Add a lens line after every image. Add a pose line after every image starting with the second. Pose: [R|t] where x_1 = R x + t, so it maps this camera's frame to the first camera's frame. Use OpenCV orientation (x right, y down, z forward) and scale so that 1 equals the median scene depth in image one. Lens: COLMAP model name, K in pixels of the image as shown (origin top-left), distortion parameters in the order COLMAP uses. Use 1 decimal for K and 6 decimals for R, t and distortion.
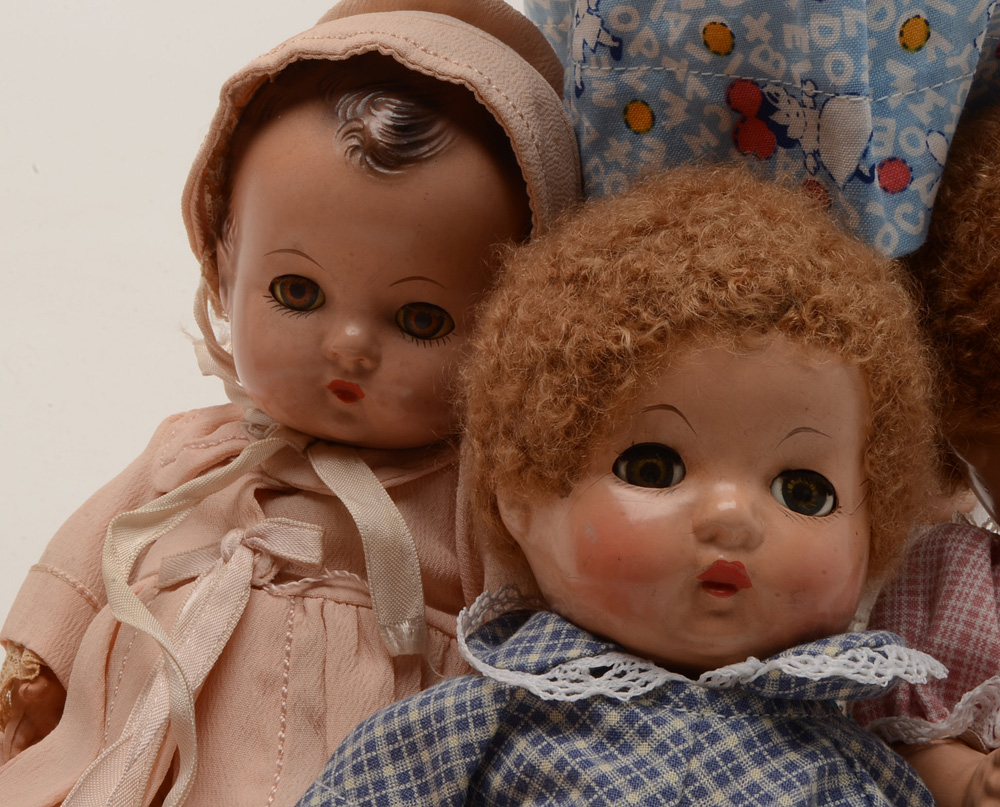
lens RADIAL K [[2373.9, 0, 434.5], [0, 2373.9, 385.0], [0, 0, 1]] dist [-0.013053, 0.000000]
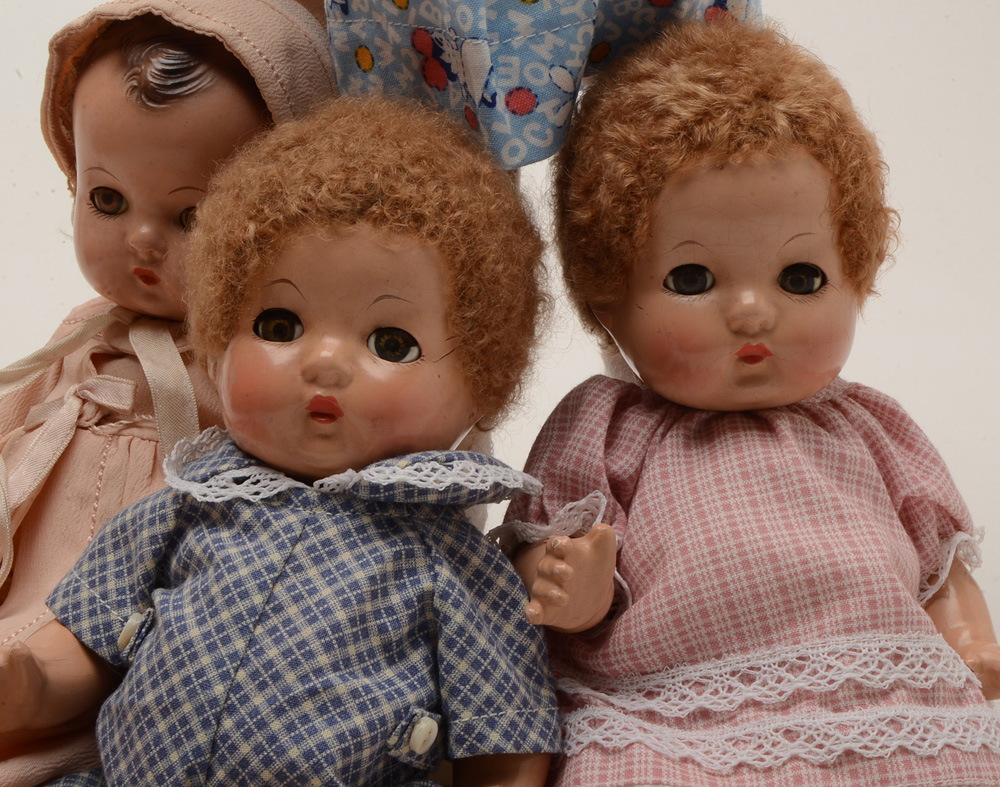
lens RADIAL K [[2143.1, 0, 499.0], [0, 2143.1, 392.5], [0, 0, 1]] dist [-0.013662, 0.000000]
pose [[0.994137, -0.004429, -0.108036, 0.309978], [0.009147, 0.999024, 0.043210, 0.018942], [0.107740, -0.043945, 0.993207, -0.158334]]
